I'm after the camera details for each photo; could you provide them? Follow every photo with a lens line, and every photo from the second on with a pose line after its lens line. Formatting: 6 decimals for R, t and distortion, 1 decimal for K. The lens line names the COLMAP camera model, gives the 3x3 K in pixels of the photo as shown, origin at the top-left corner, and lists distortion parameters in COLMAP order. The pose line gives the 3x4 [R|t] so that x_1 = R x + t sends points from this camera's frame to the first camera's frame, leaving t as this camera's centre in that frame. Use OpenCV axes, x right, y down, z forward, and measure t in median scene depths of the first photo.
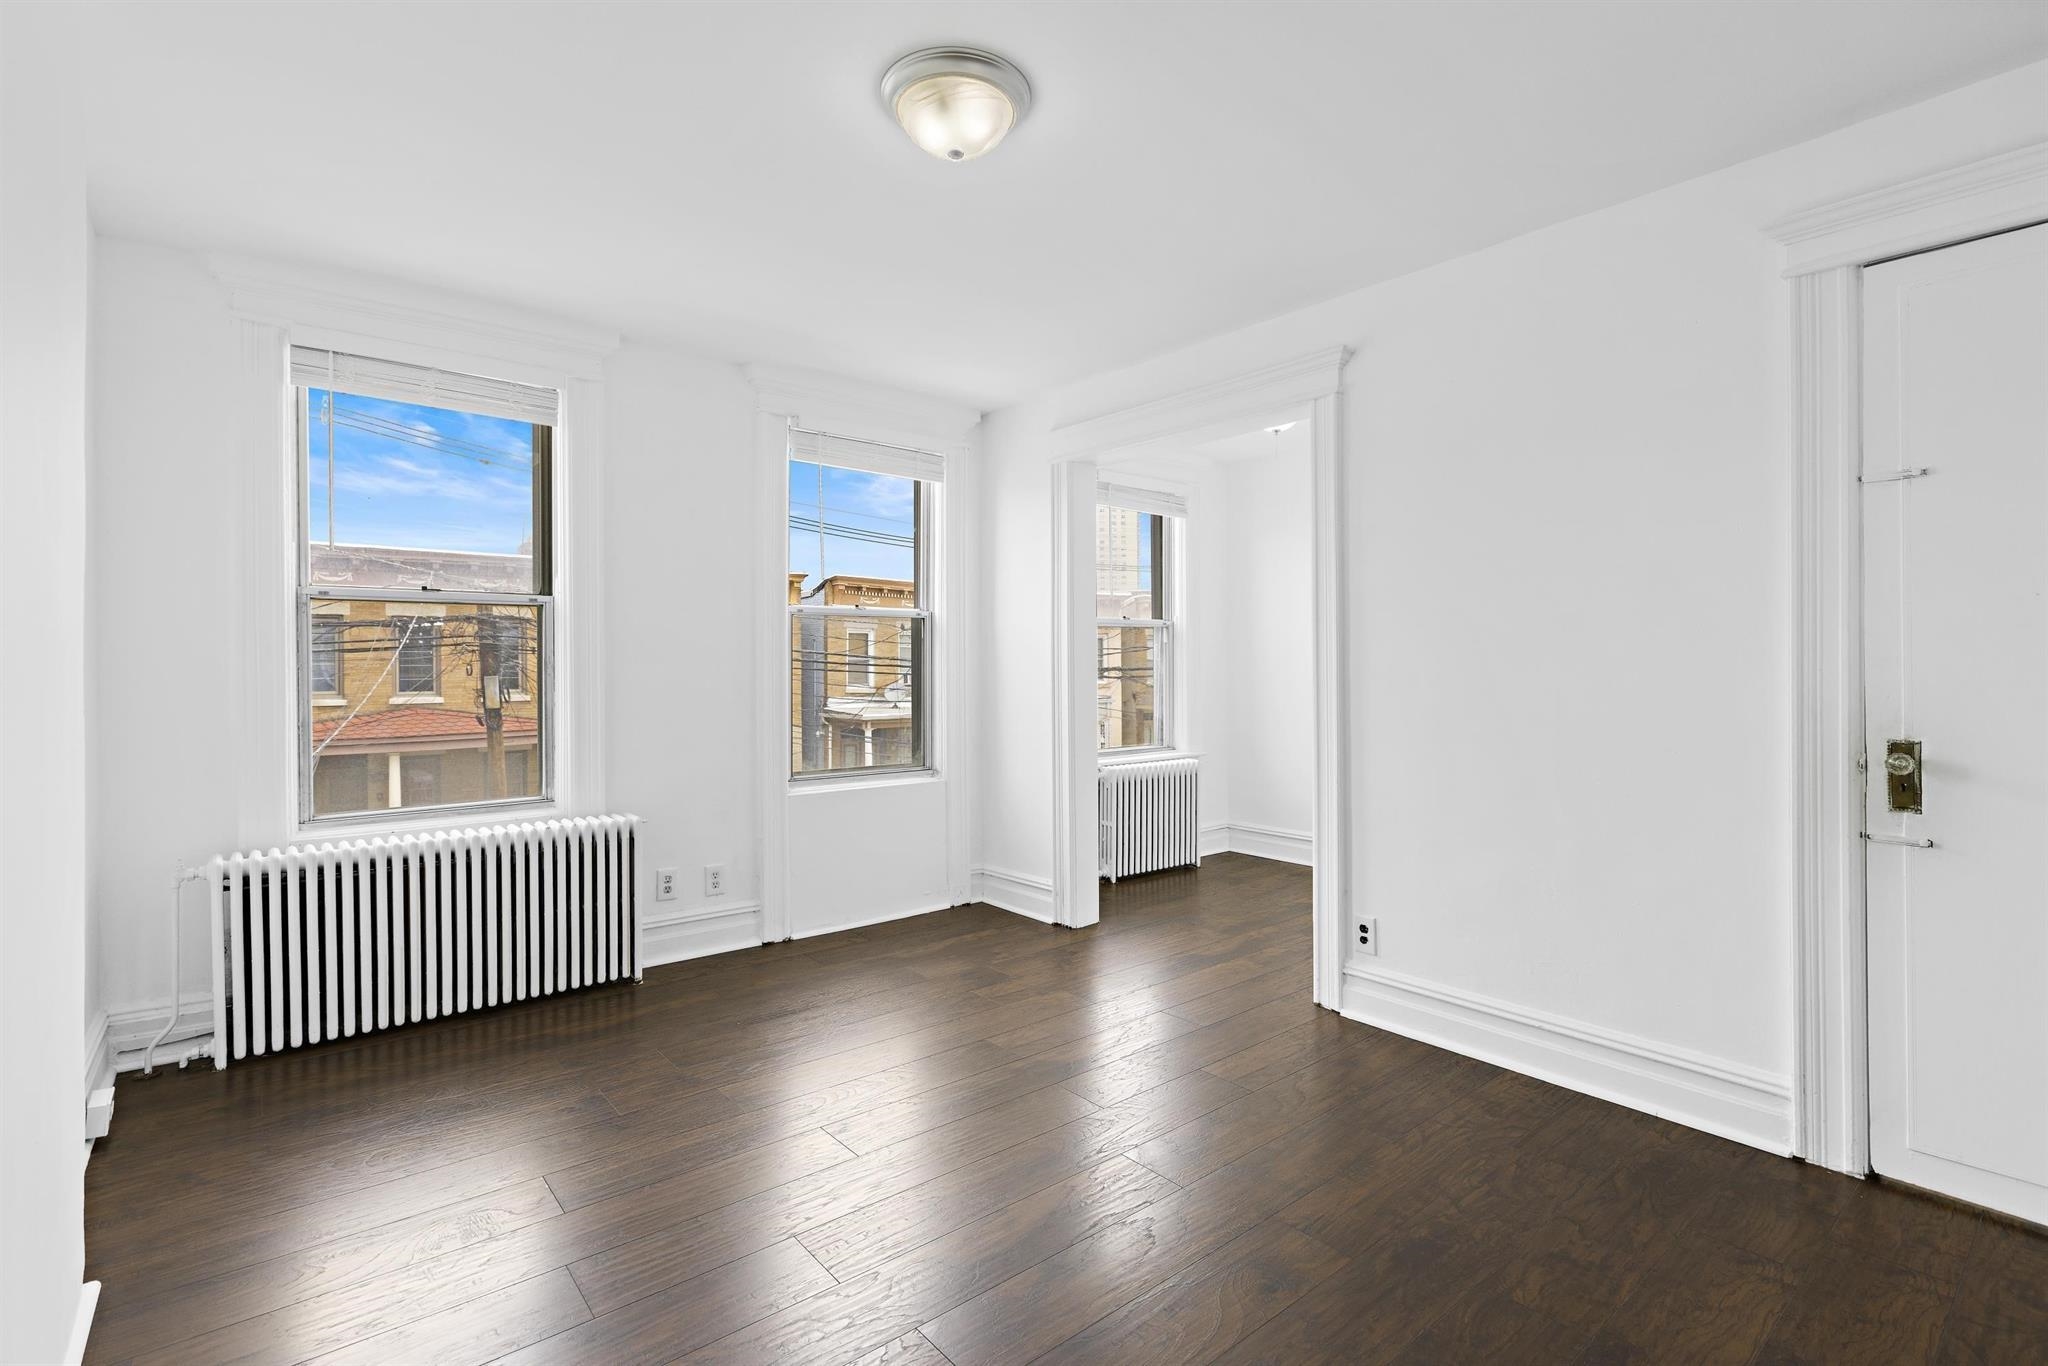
lens RADIAL K [[937.0, 0, 1042.2], [0, 937.0, 674.8], [0, 0, 1]] dist [-0.000559, -0.000309]
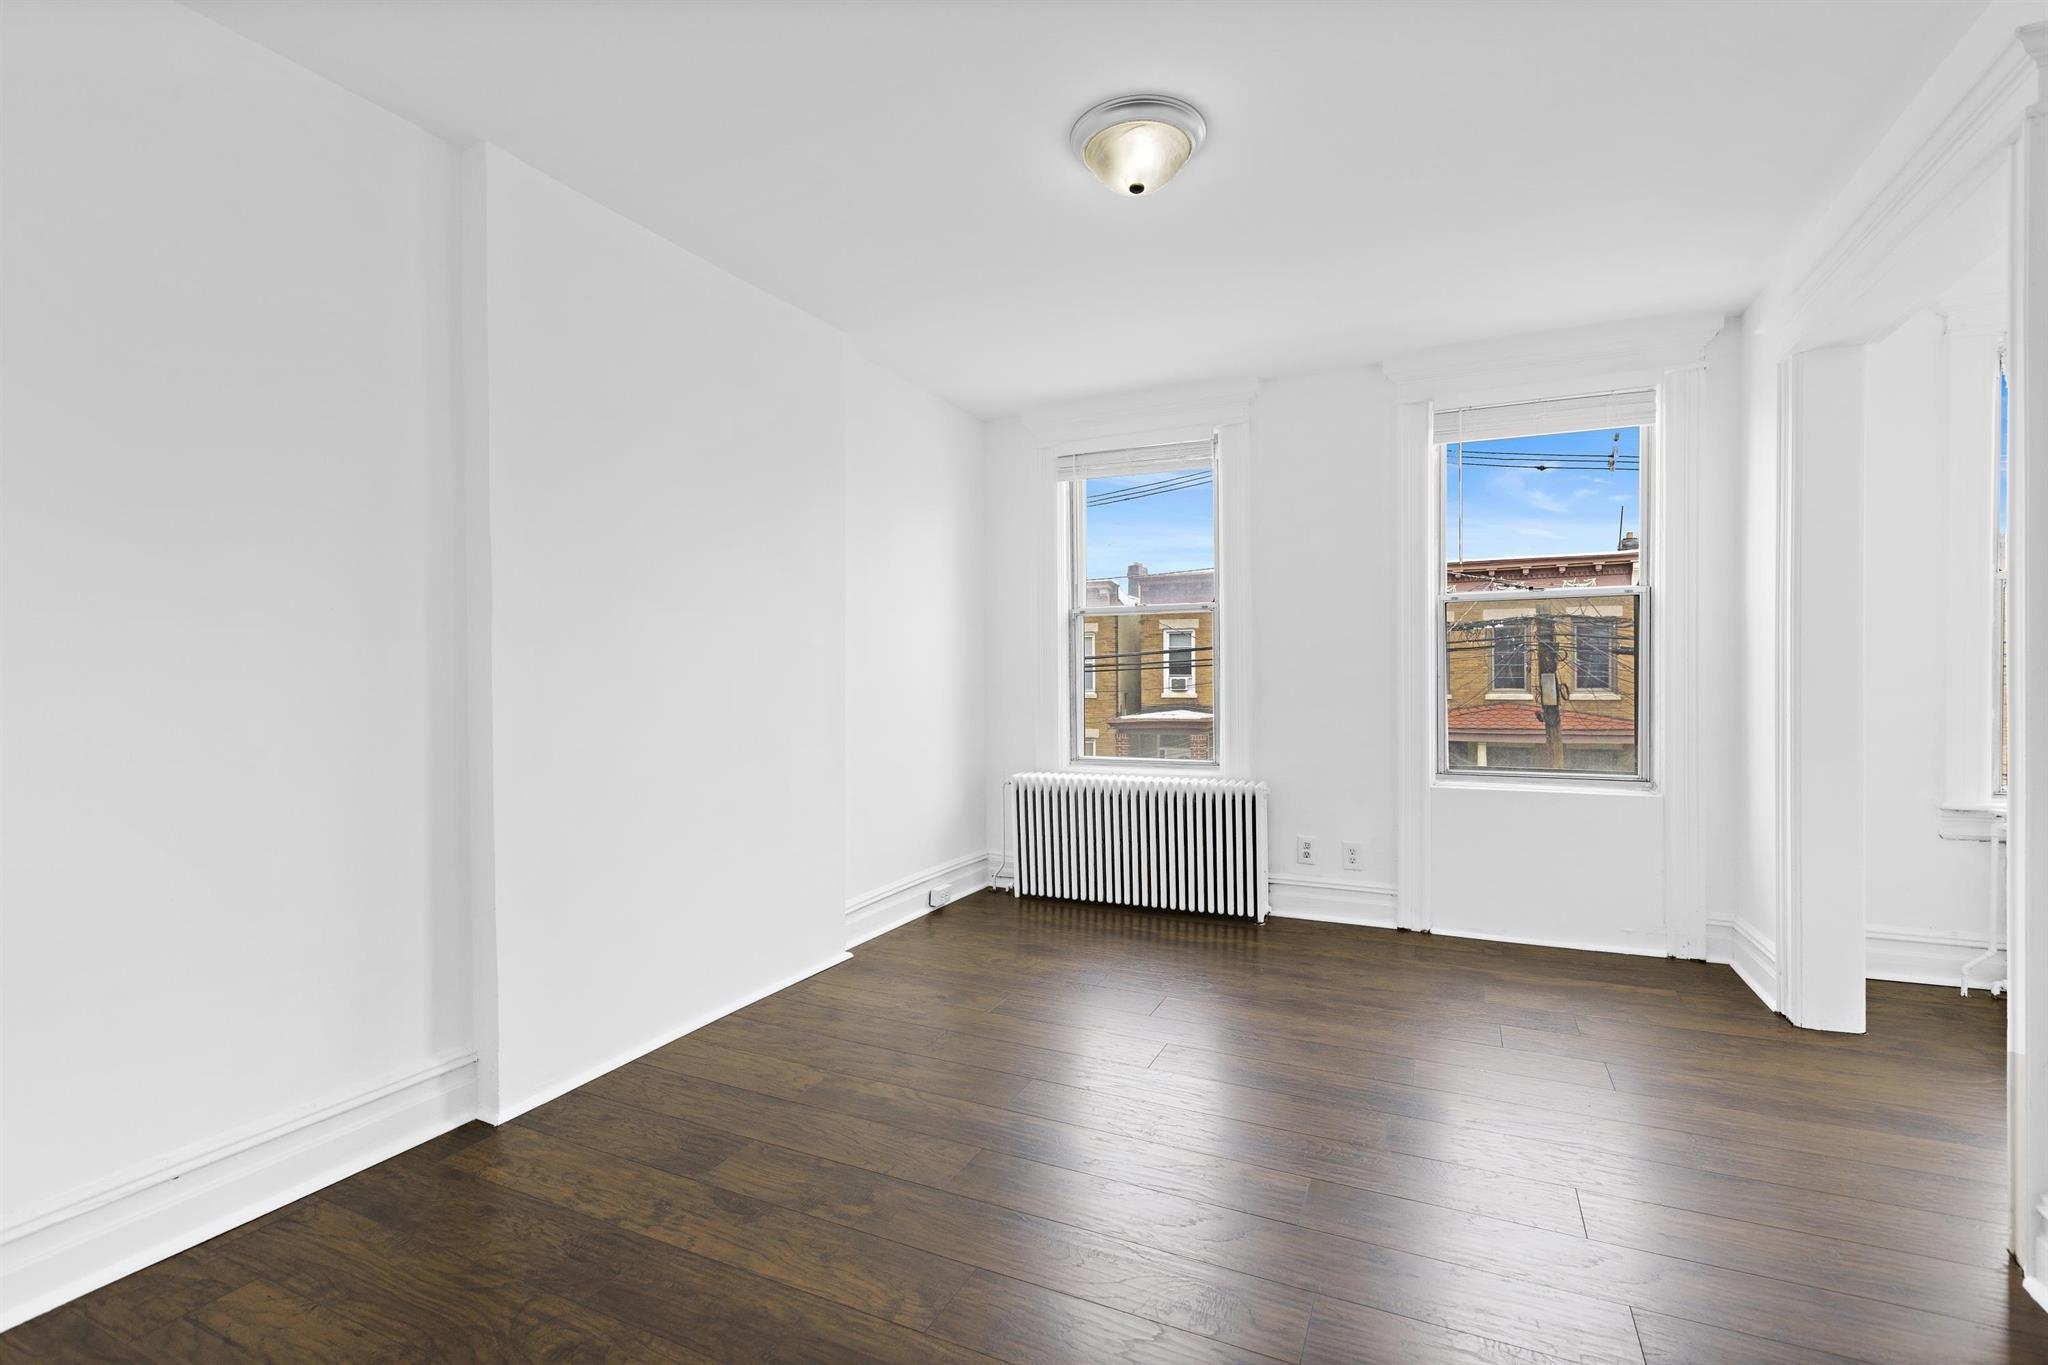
lens RADIAL K [[937.0, 0, 1042.2], [0, 937.0, 674.3], [0, 0, 1]] dist [-0.000559, -0.000309]
pose [[0.427648, 0.000664, -0.903945, 0.430216], [-0.001333, 0.999999, 0.000104, 0.009861], [0.903944, 0.001161, 0.427648, 0.198540]]
